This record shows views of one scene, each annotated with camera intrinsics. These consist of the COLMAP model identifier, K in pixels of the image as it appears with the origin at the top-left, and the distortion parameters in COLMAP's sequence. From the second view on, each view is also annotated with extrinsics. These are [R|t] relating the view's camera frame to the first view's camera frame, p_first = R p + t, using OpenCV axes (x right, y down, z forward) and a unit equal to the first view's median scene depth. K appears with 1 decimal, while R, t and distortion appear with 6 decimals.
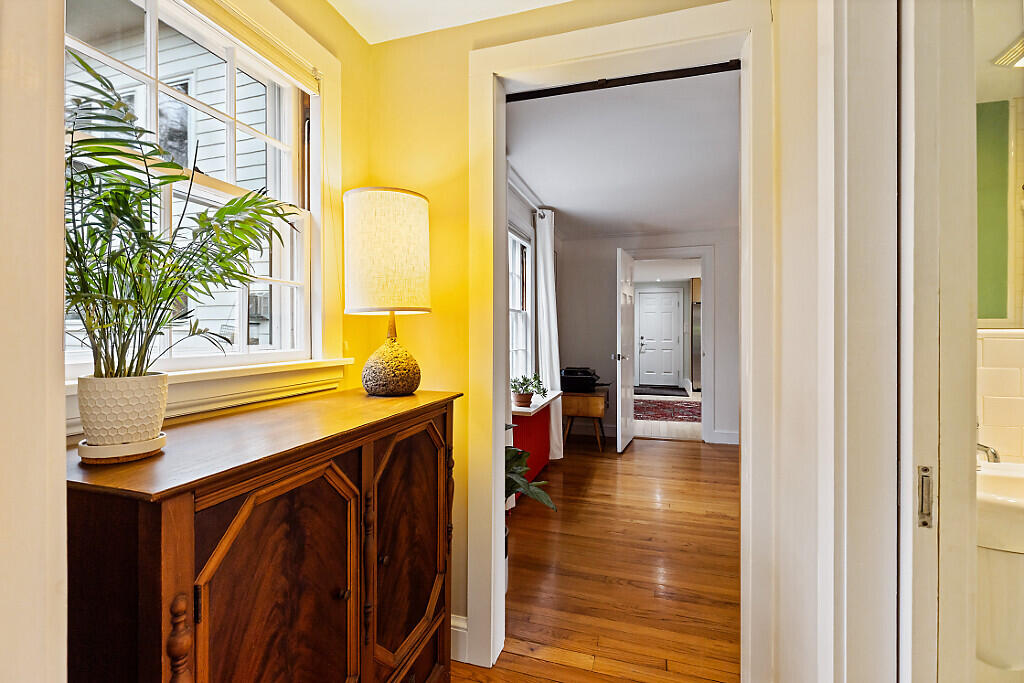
lens RADIAL K [[460.2, 0, 510.2], [0, 460.2, 334.2], [0, 0, 1]] dist [0.002404, -0.000890]
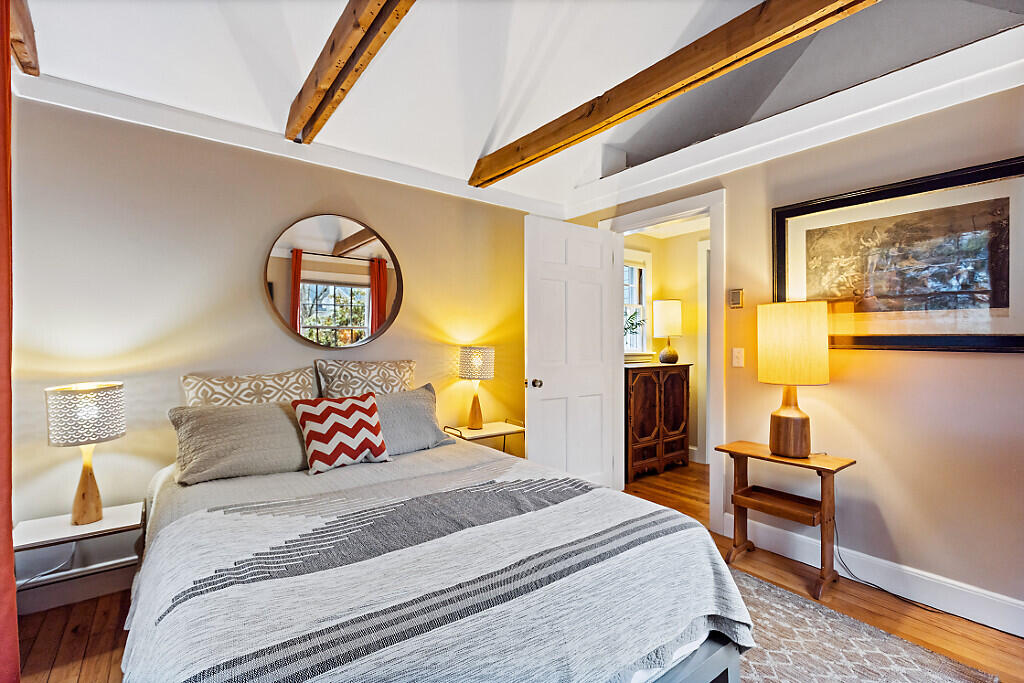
lens RADIAL K [[460.2, 0, 508.3], [0, 460.2, 344.3], [0, 0, 1]] dist [0.002404, -0.000890]
pose [[0.816241, -0.005893, -0.577682, 0.652914], [0.000468, 0.999954, -0.009539, 0.031893], [0.577711, 0.007515, 0.816206, -2.155783]]
